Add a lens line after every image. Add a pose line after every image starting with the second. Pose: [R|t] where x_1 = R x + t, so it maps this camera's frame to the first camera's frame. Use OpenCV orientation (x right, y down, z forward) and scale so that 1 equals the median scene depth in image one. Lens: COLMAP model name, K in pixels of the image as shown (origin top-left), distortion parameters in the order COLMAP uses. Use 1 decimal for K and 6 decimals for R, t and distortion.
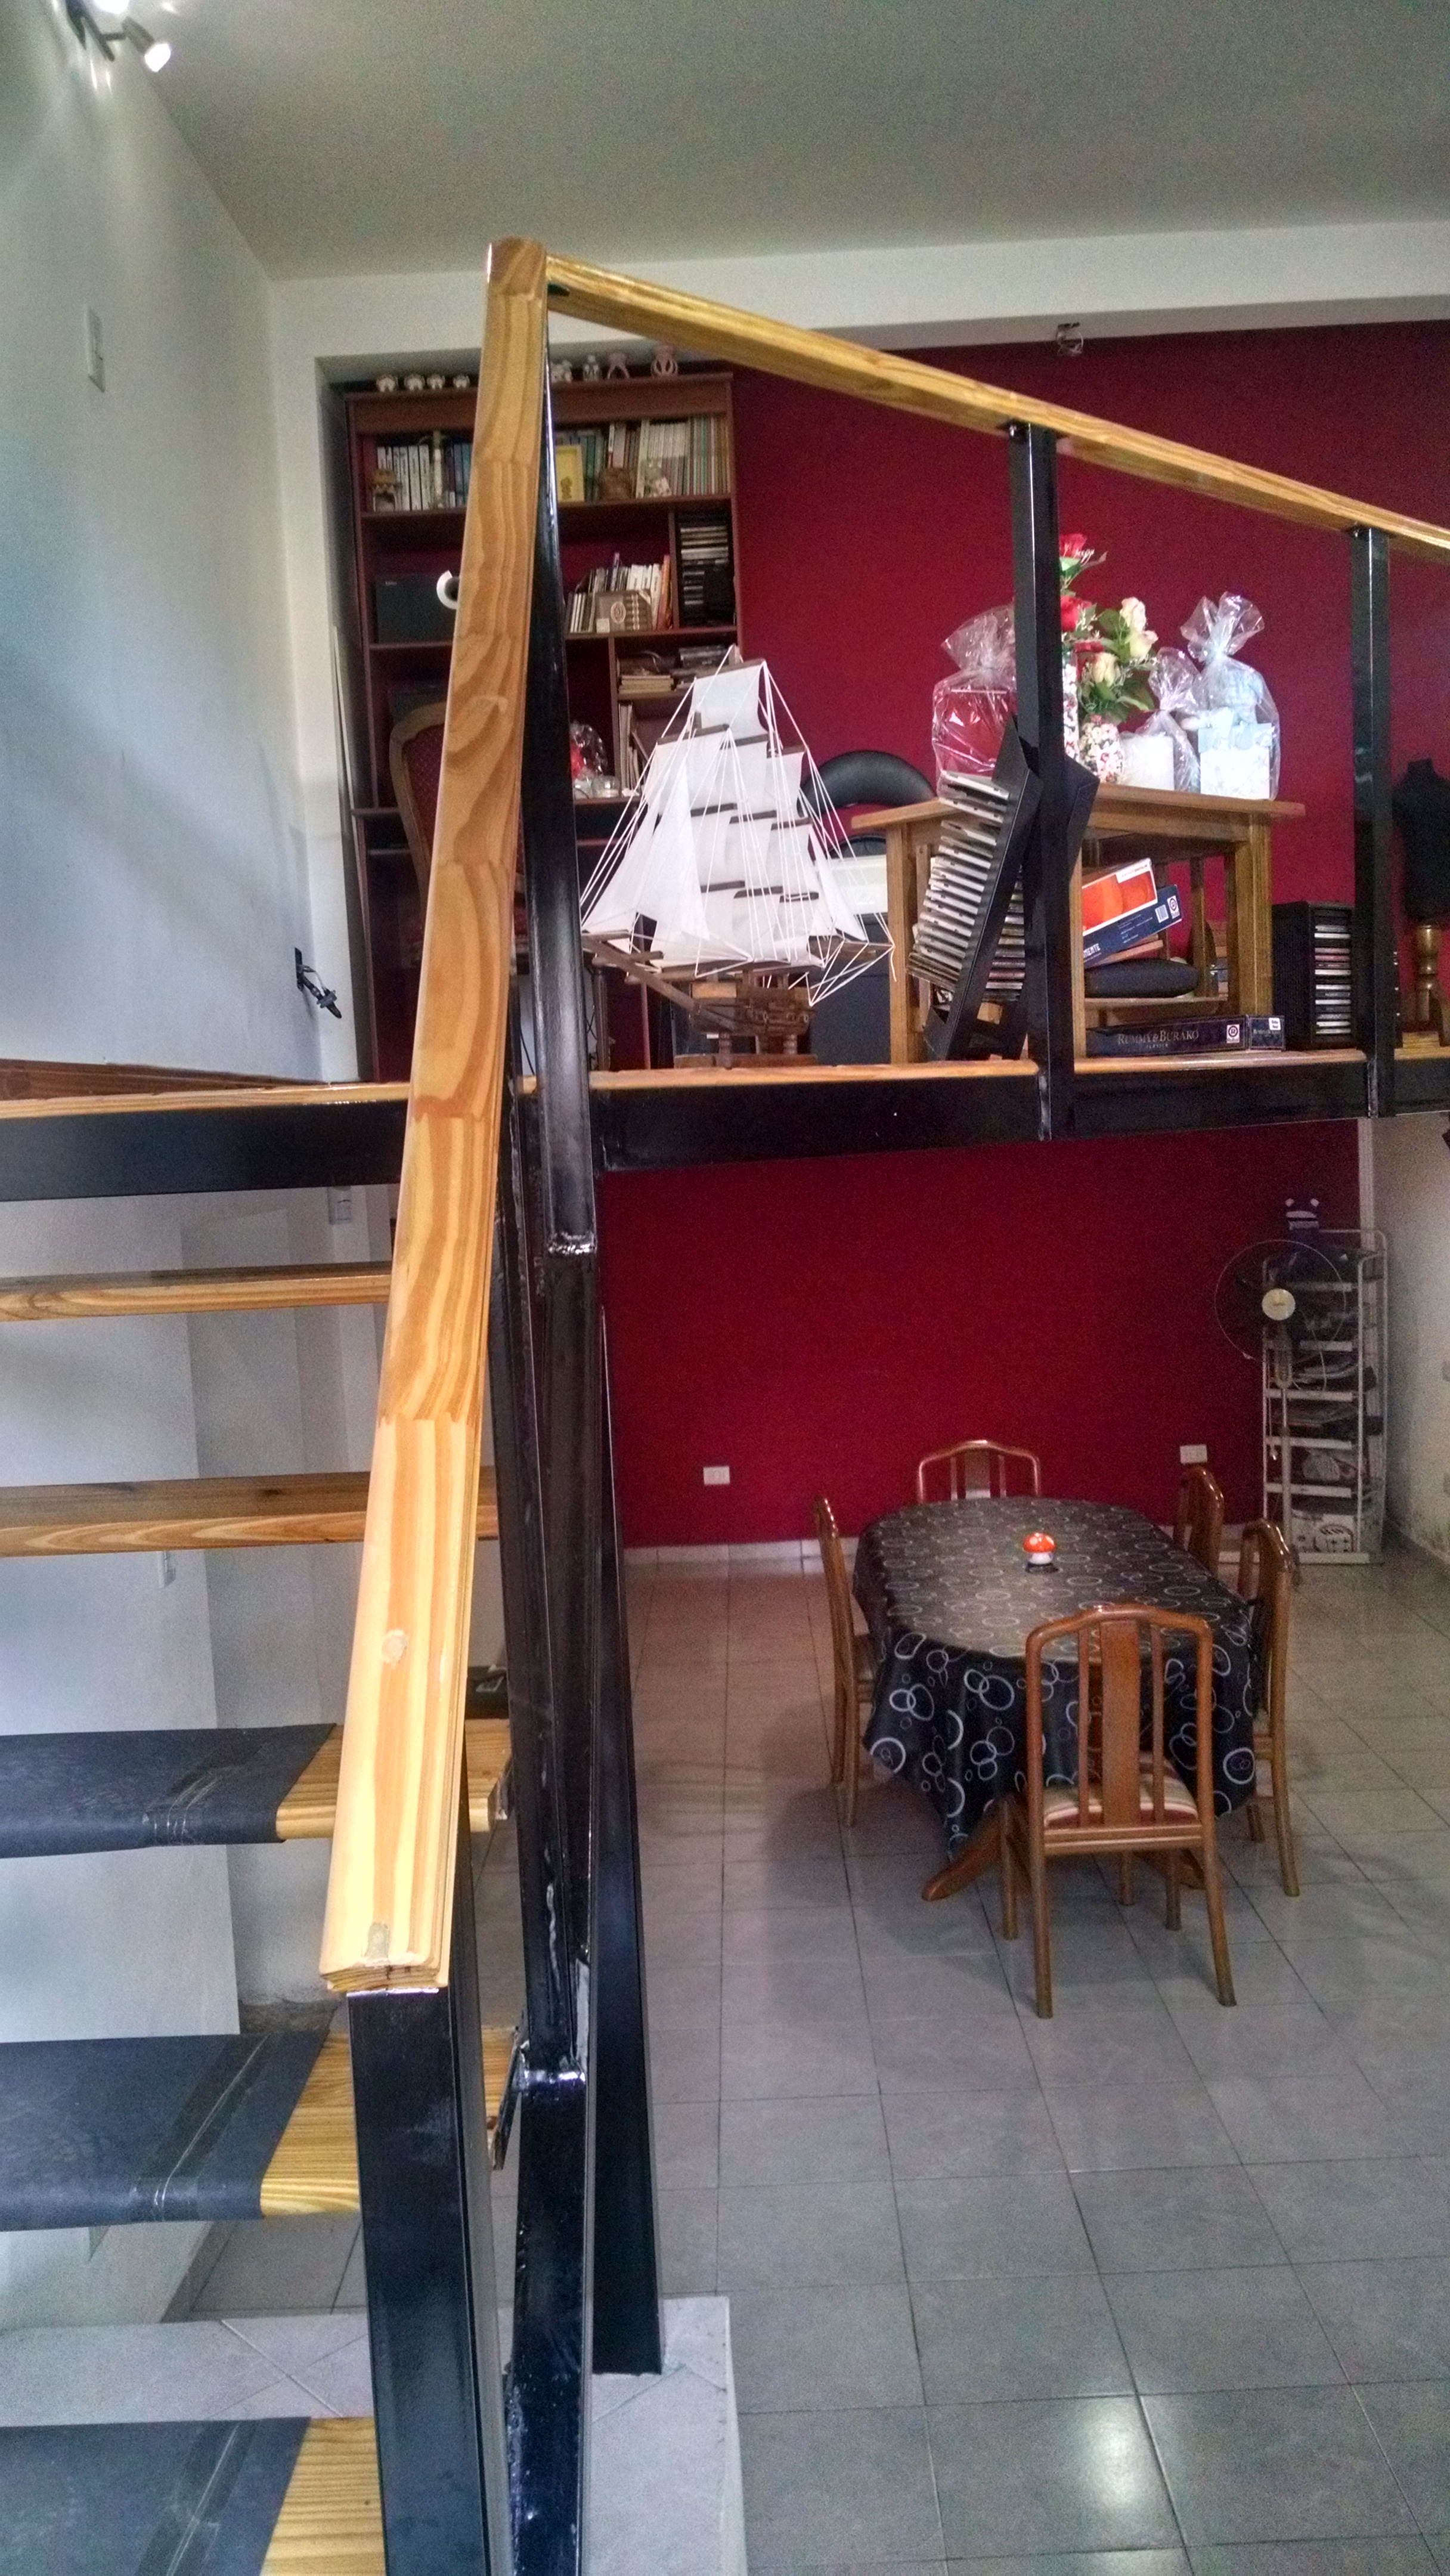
lens RADIAL K [[1975.4, 0, 722.0], [0, 1975.4, 1291.7], [0, 0, 1]] dist [0.013369, 0.005858]
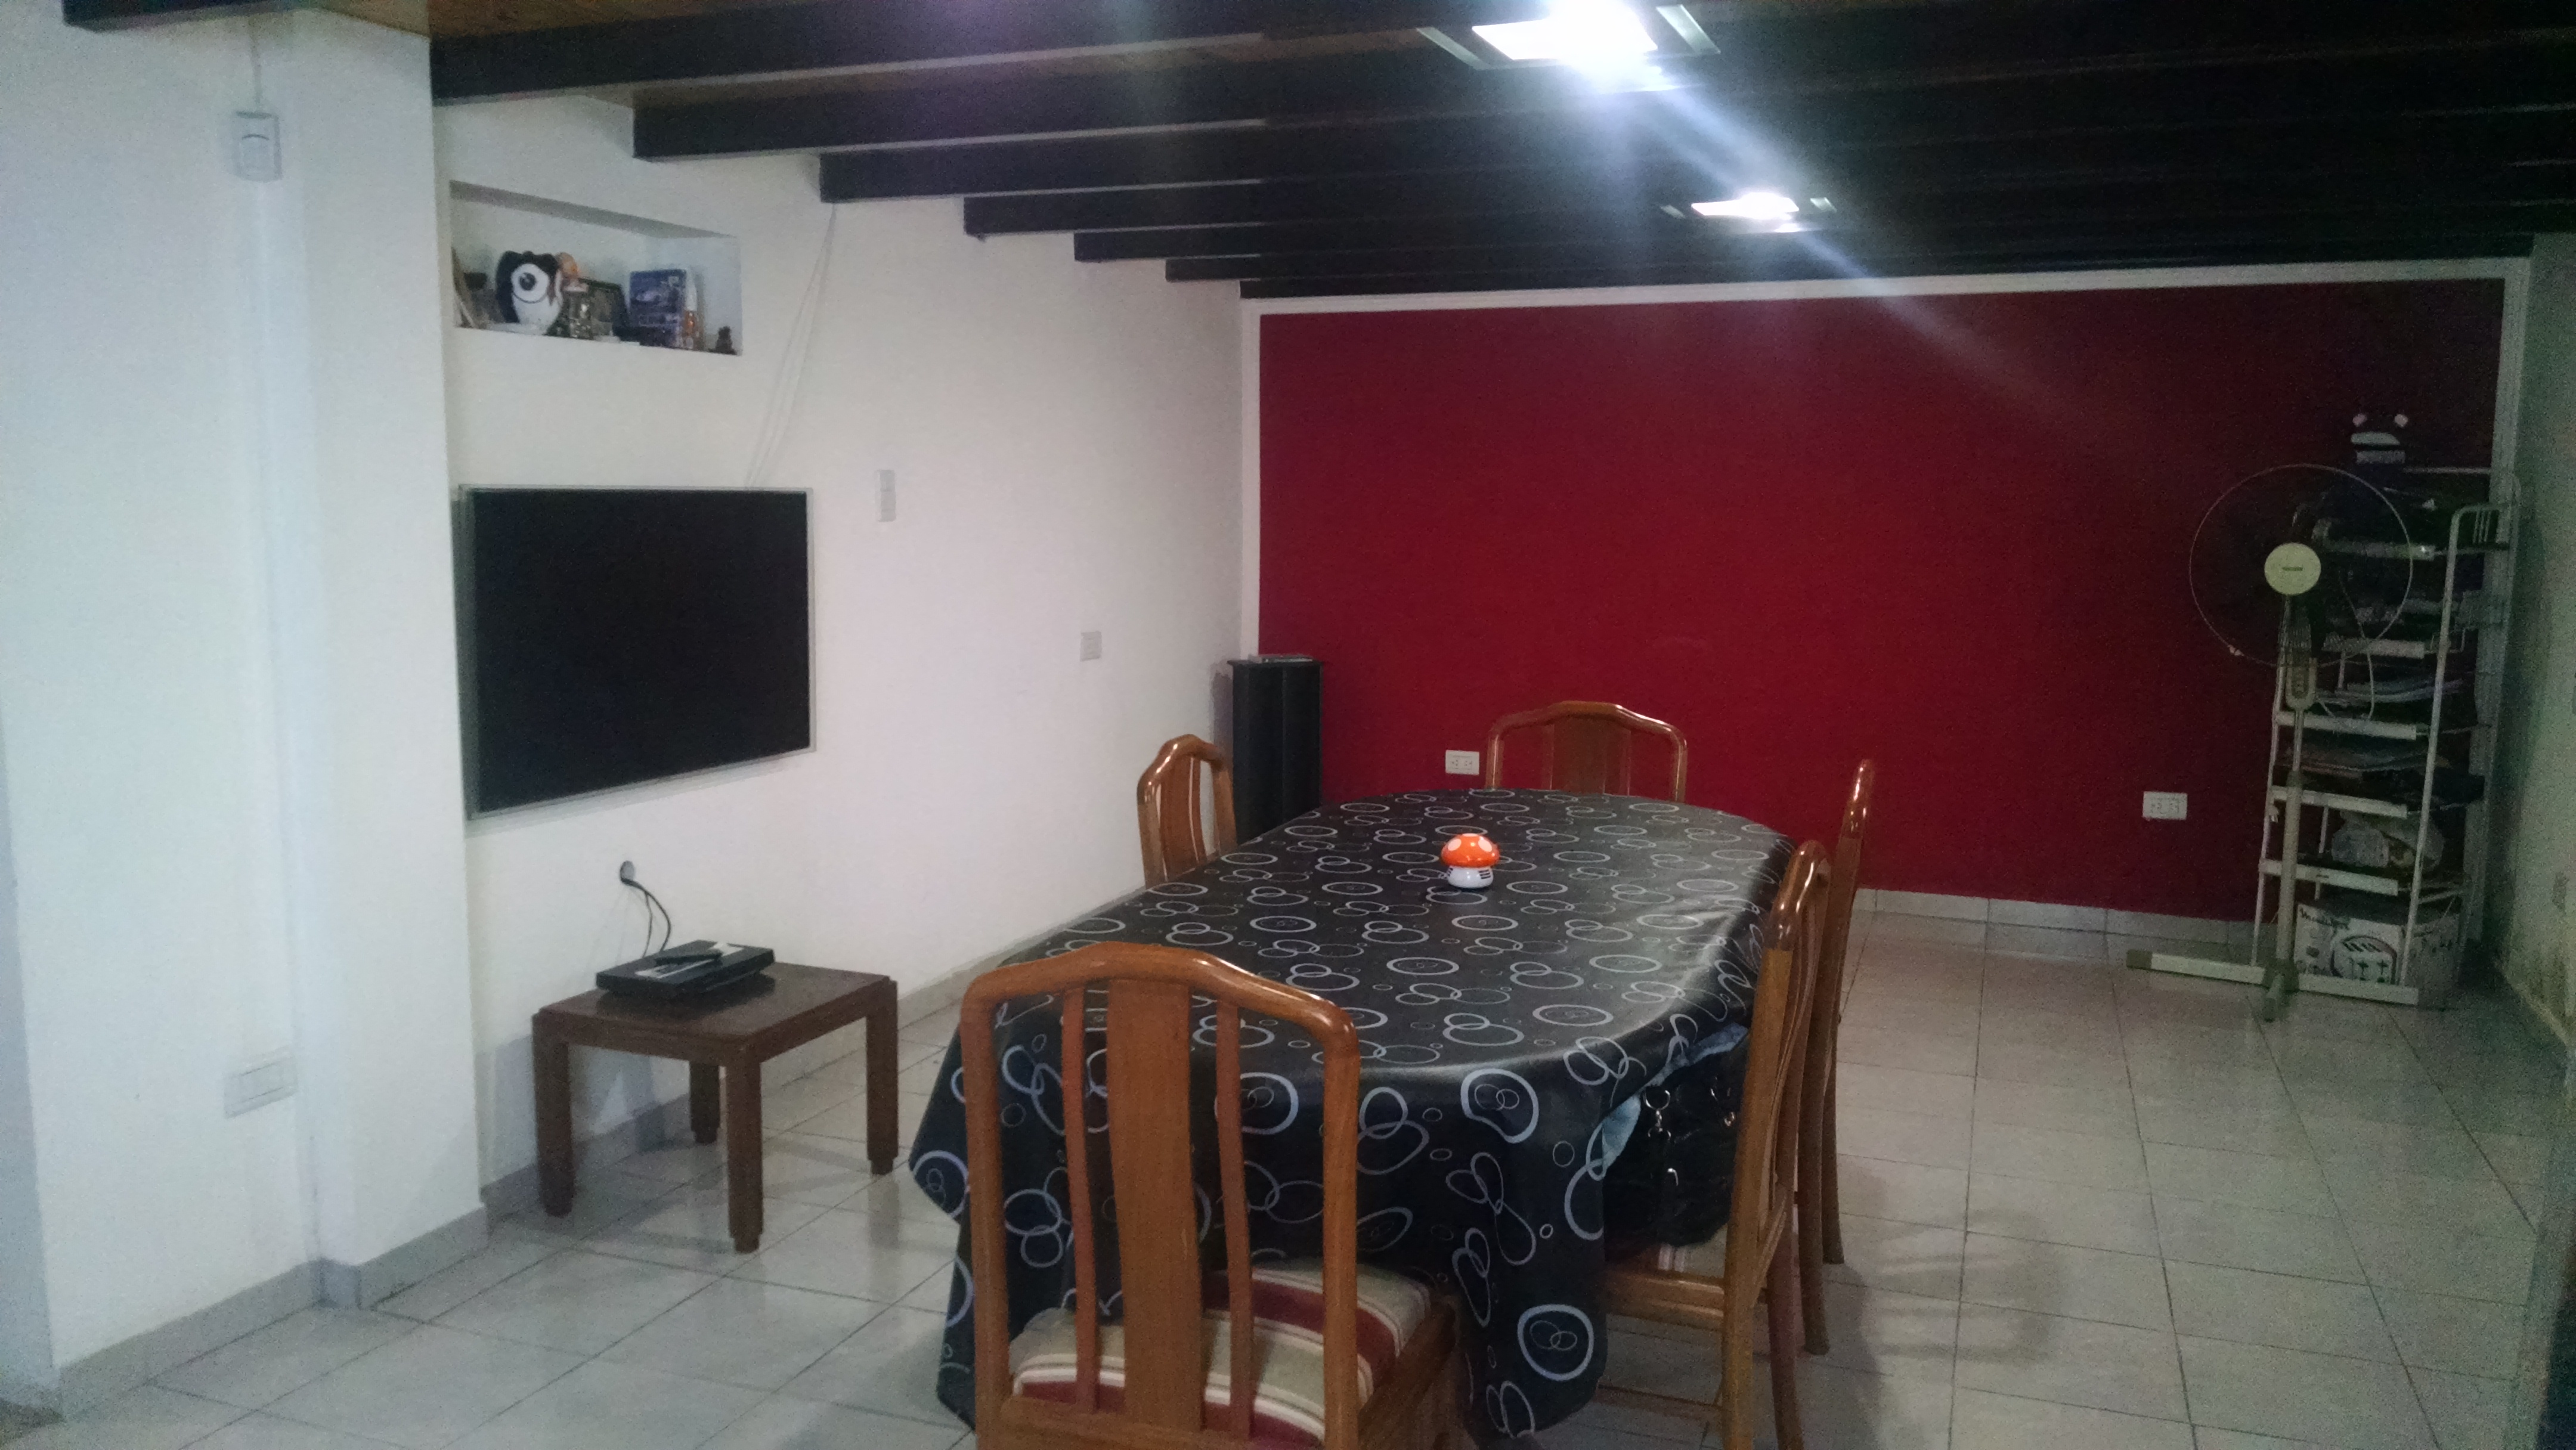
lens RADIAL K [[1975.4, 0, 1278.0], [0, 1975.4, 714.7], [0, 0, 1]] dist [0.013369, 0.005858]
pose [[0.938255, 0.098198, -0.331713, 0.188711], [-0.082721, 0.994735, 0.060498, 0.038922], [0.335908, -0.029323, 0.941438, 0.300416]]
